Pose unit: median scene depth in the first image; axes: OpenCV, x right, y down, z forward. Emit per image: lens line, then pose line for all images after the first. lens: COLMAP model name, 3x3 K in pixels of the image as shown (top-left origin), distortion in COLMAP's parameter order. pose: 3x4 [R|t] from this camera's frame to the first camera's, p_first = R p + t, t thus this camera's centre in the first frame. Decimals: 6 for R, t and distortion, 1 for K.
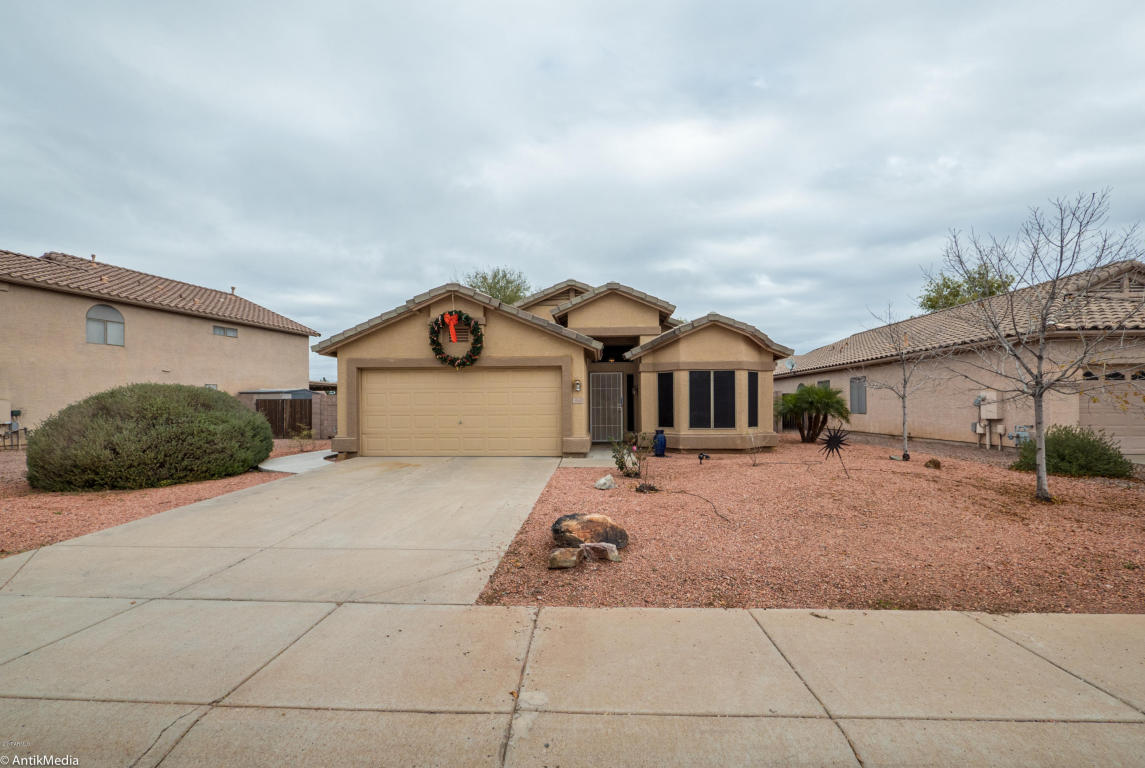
lens RADIAL K [[486.2, 0, 570.3], [0, 486.2, 408.2], [0, 0, 1]] dist [-0.007403, 0.000053]
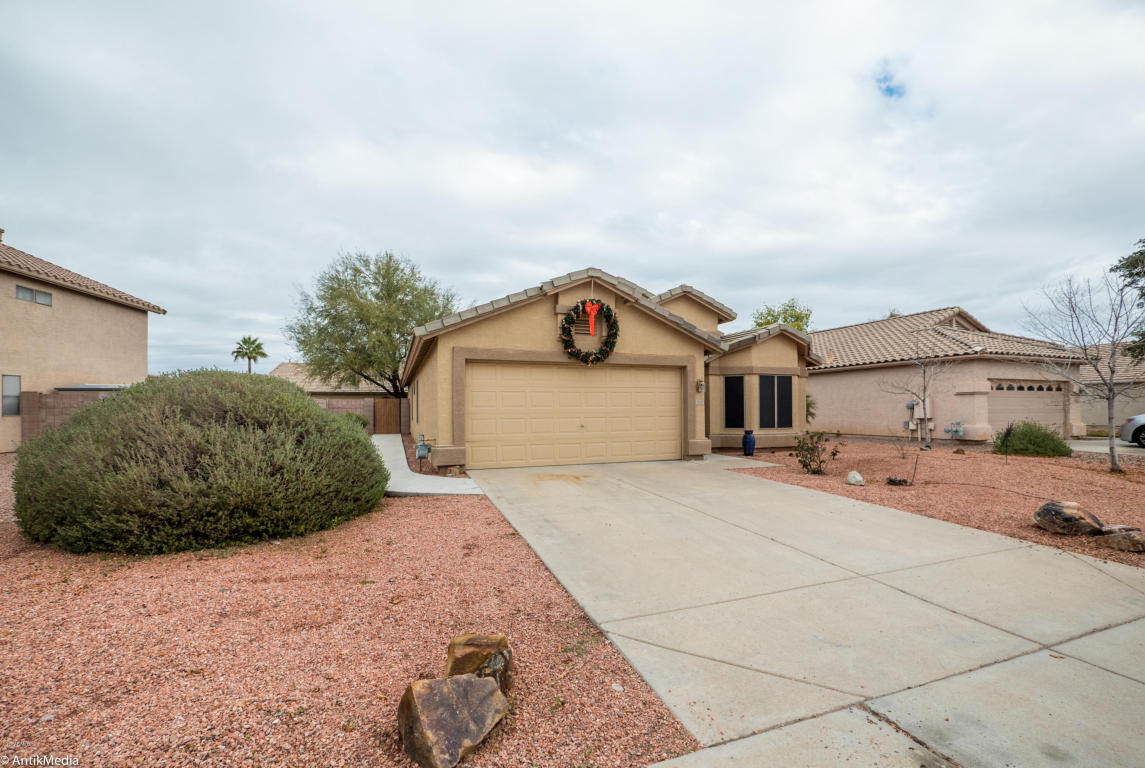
lens RADIAL K [[489.4, 0, 572.6], [0, 489.4, 406.9], [0, 0, 1]] dist [-0.007688, -0.000065]
pose [[0.911953, 0.002431, 0.410287, -0.610614], [0.002649, 0.999927, -0.011814, 0.005522], [-0.410285, 0.011861, 0.911880, 0.196469]]
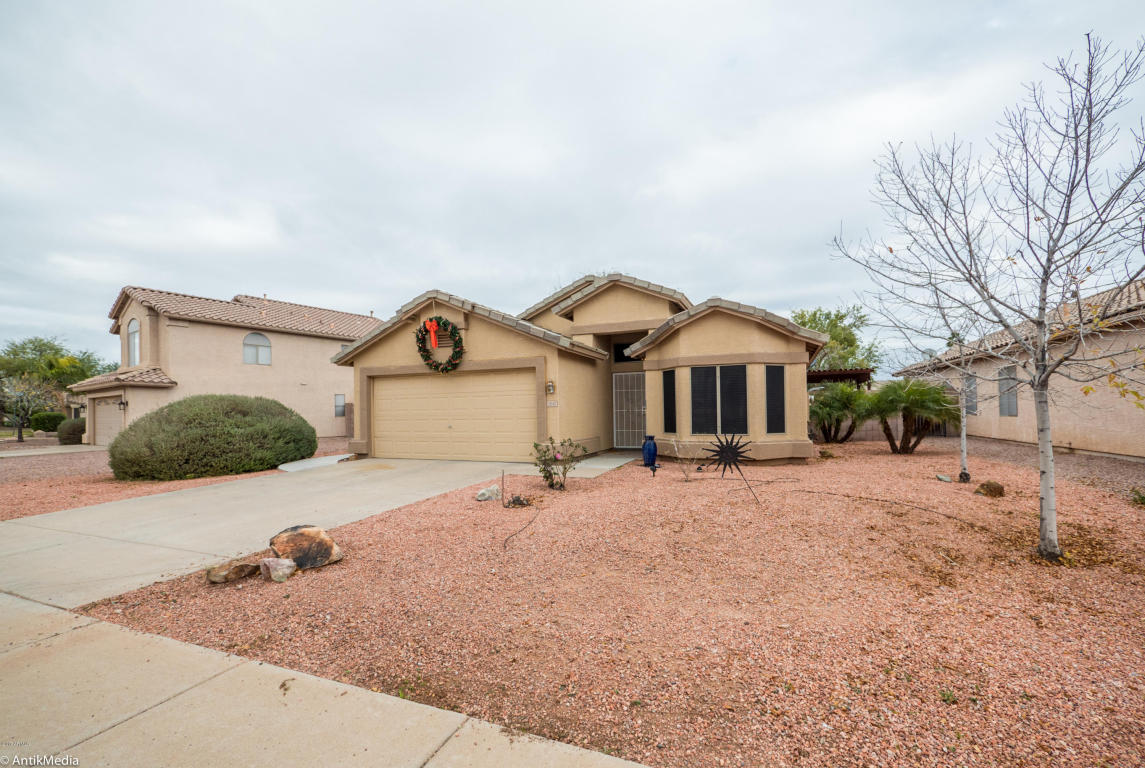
lens RADIAL K [[486.2, 0, 570.3], [0, 486.2, 408.2], [0, 0, 1]] dist [-0.007403, 0.000053]
pose [[0.942982, -0.010443, -0.332680, 0.348891], [0.007160, 0.999913, -0.011093, 0.003670], [0.332767, 0.008078, 0.942974, 0.129953]]
